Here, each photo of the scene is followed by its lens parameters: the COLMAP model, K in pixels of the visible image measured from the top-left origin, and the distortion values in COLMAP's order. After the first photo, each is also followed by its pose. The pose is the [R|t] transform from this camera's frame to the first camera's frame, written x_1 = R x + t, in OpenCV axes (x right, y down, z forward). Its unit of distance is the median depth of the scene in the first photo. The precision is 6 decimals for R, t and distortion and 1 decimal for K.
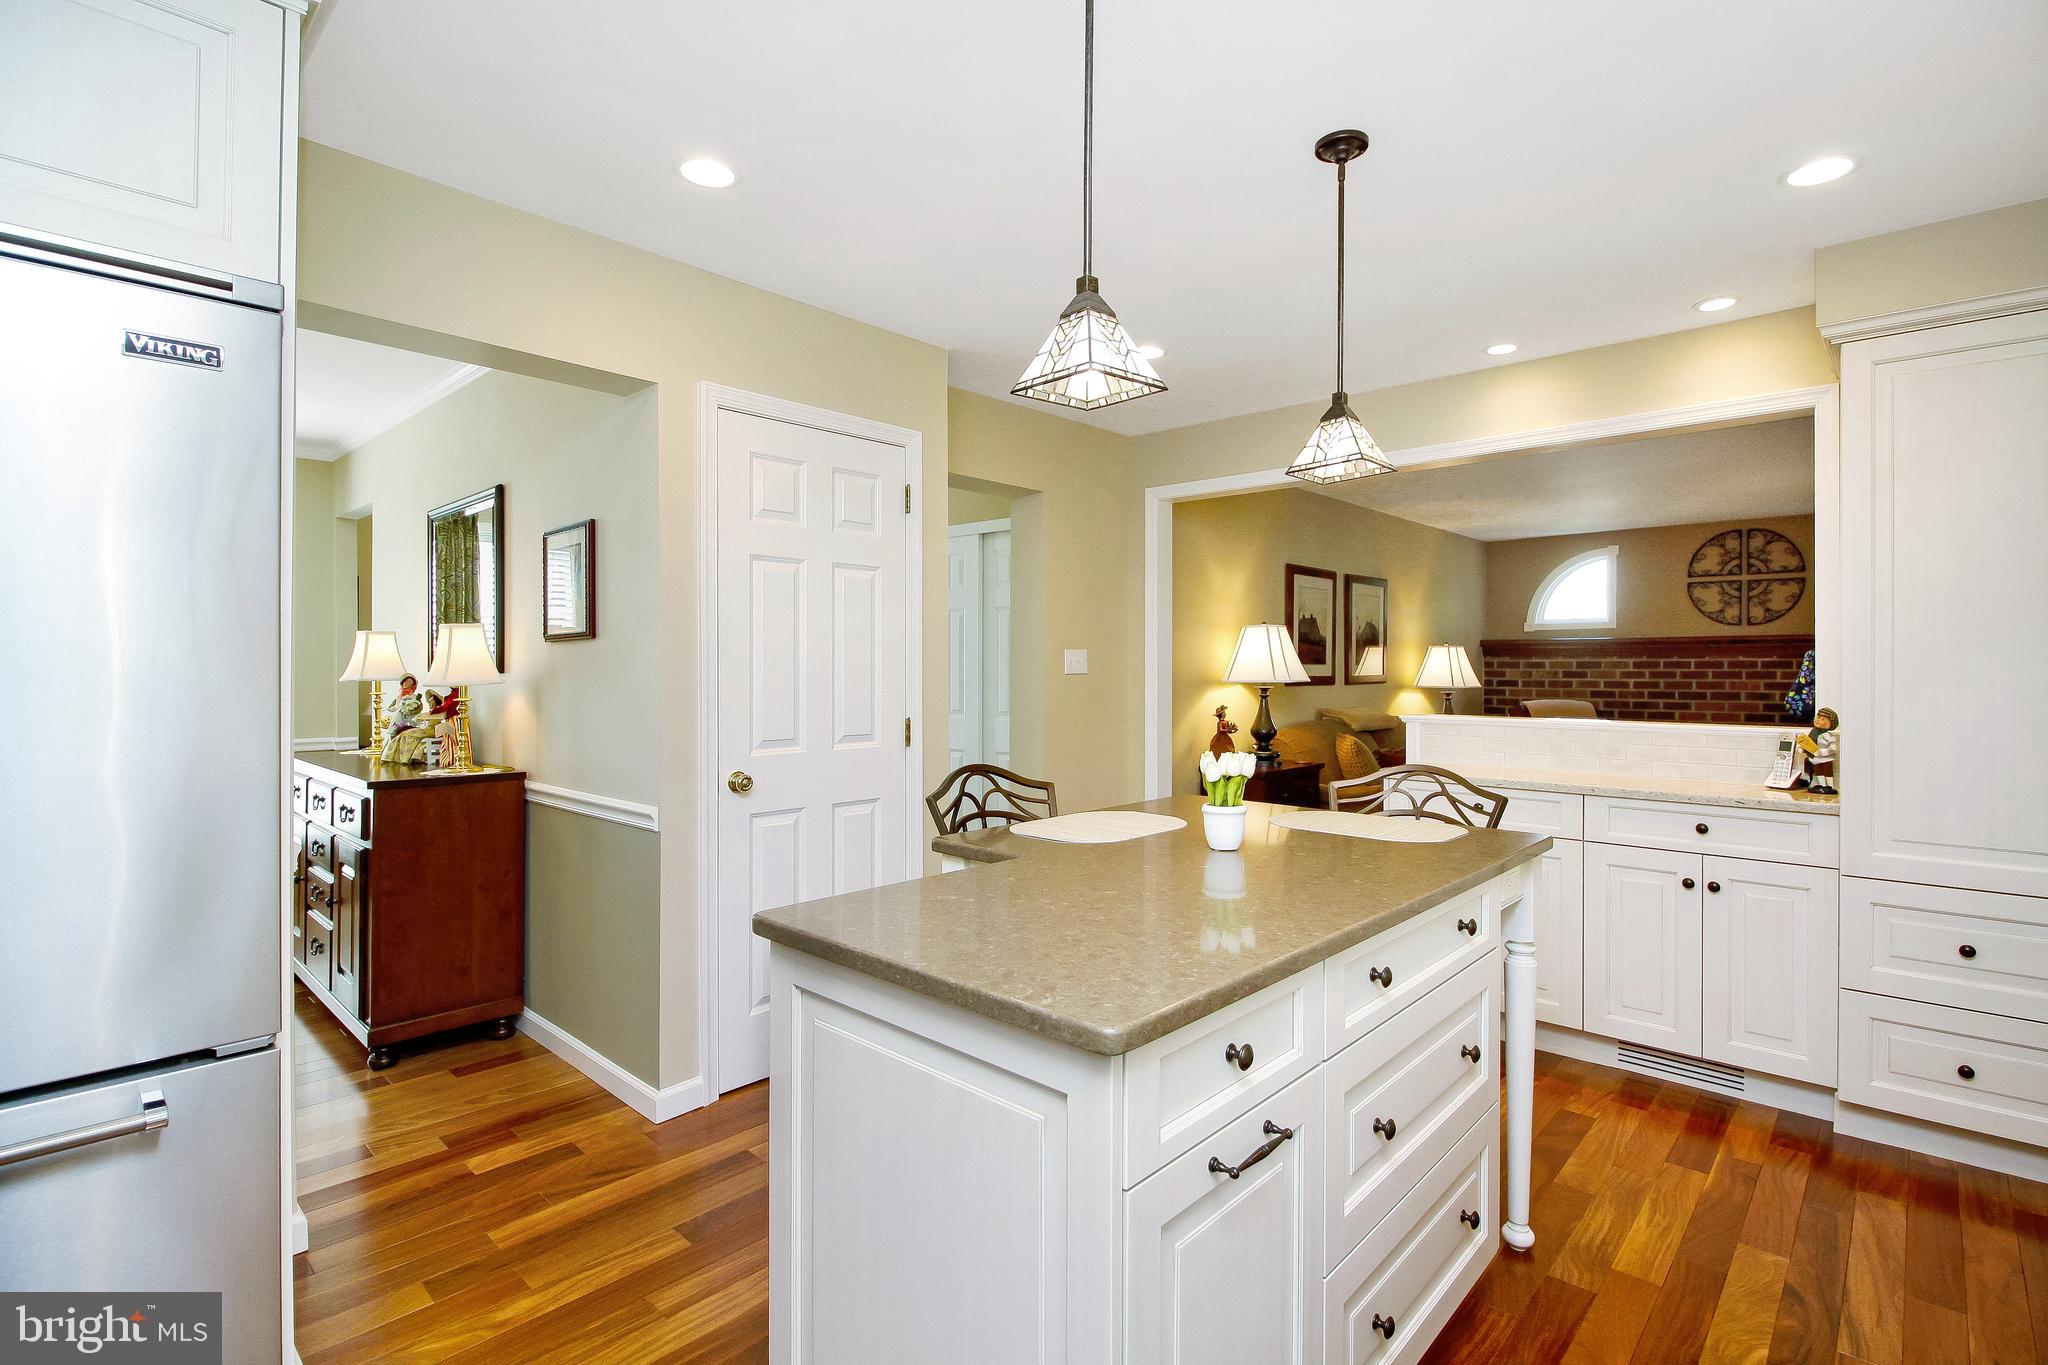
lens RADIAL K [[963.9, 0, 1028.7], [0, 963.9, 673.9], [0, 0, 1]] dist [0.005695, -0.001192]
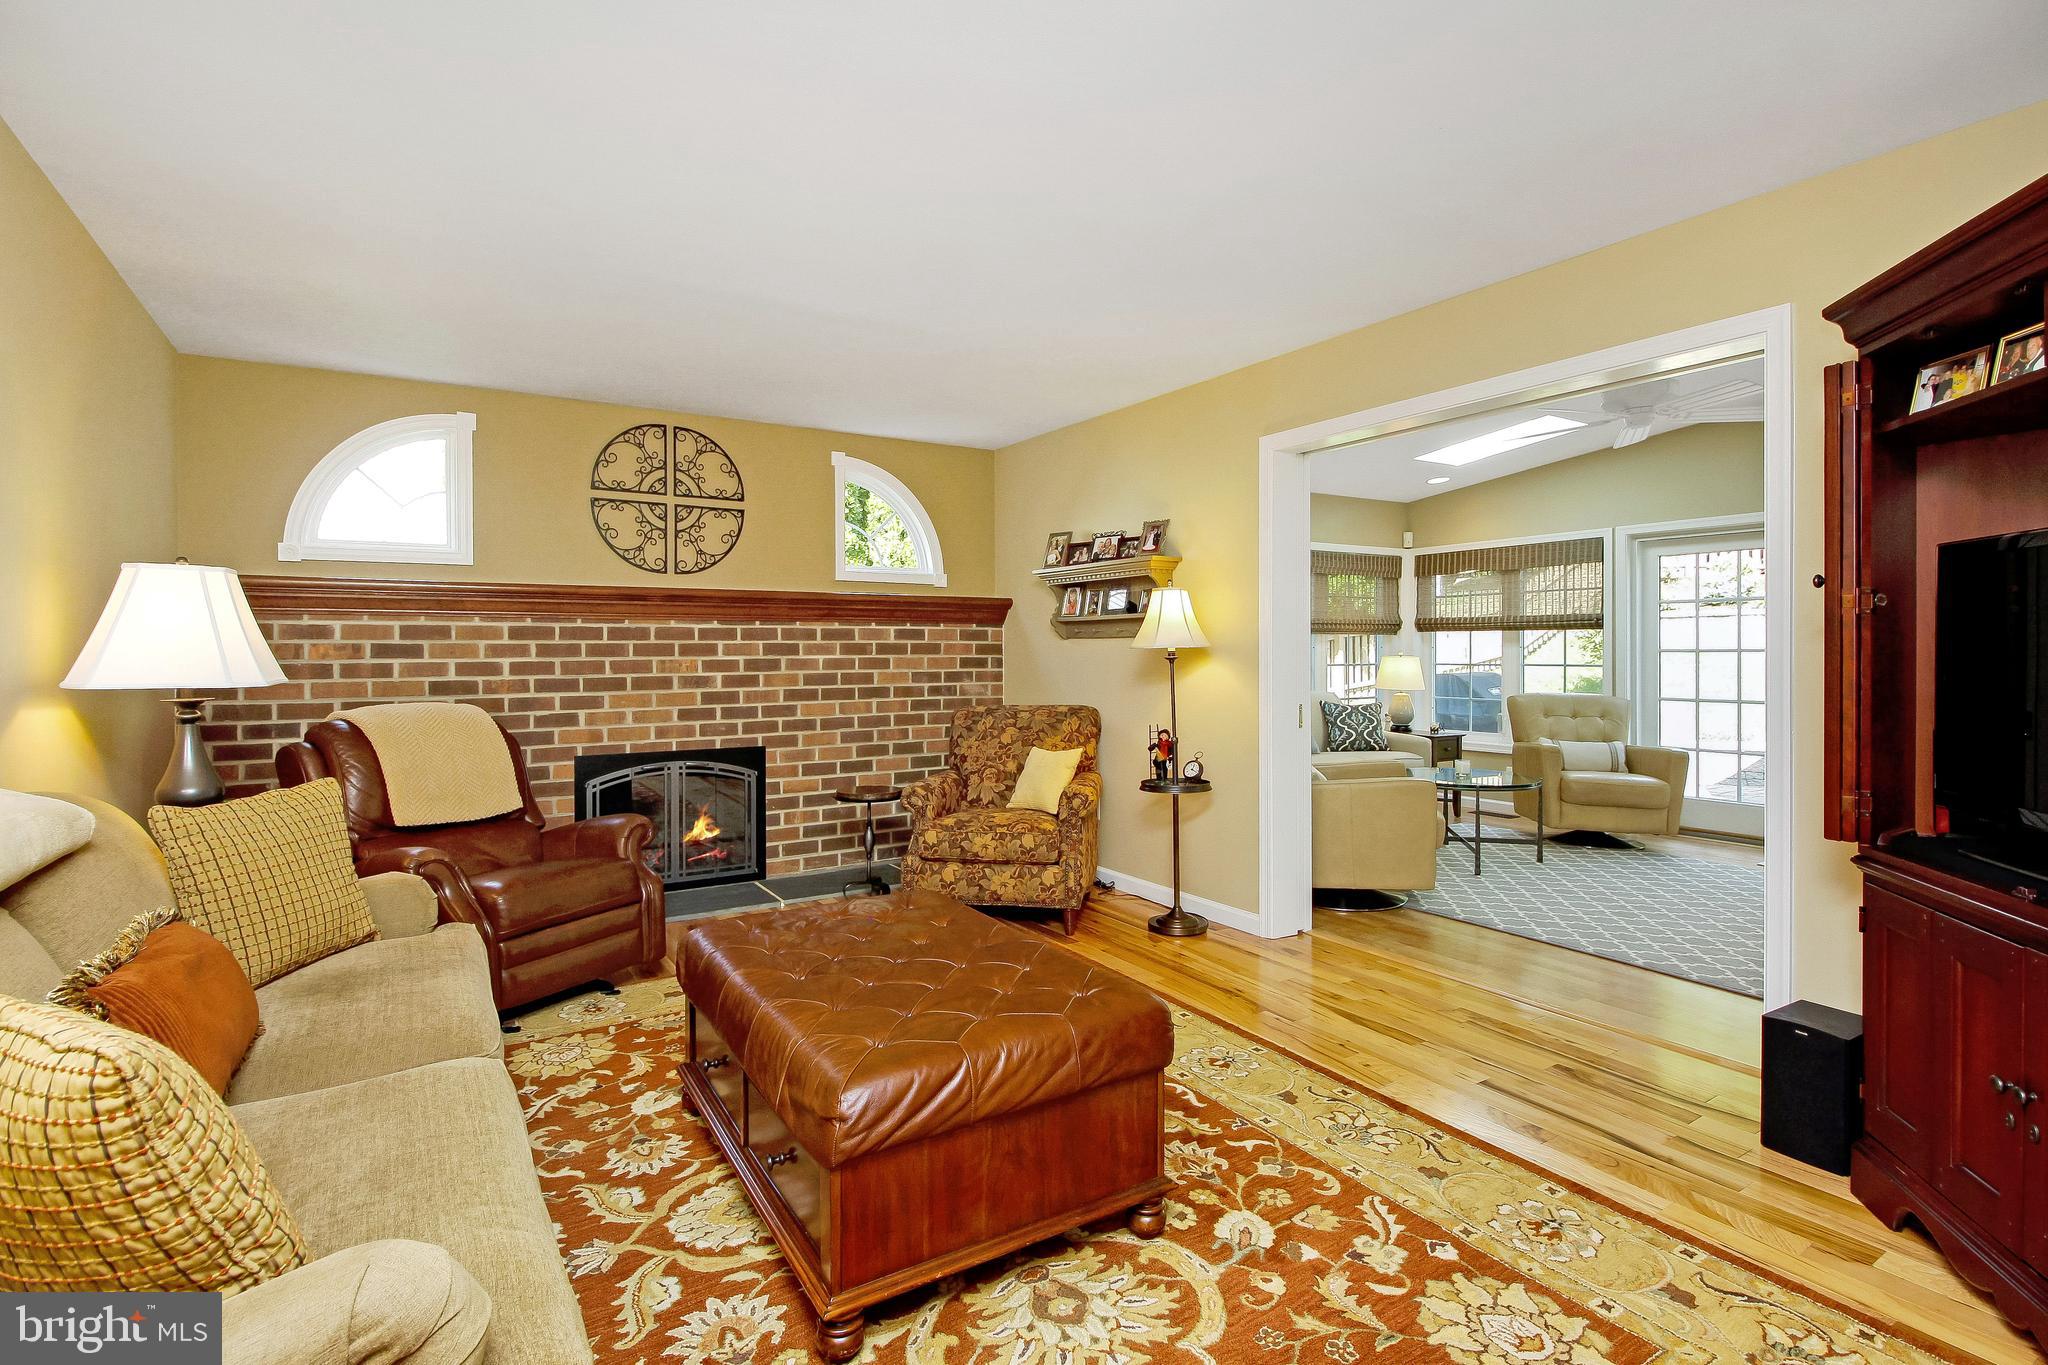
lens RADIAL K [[963.9, 0, 1023.2], [0, 963.9, 663.0], [0, 0, 1]] dist [0.005695, -0.001192]
pose [[0.258568, -0.016145, 0.965858, 0.169383], [0.008822, 0.999858, 0.014351, 0.002746], [-0.965953, 0.004810, 0.258674, 0.590469]]
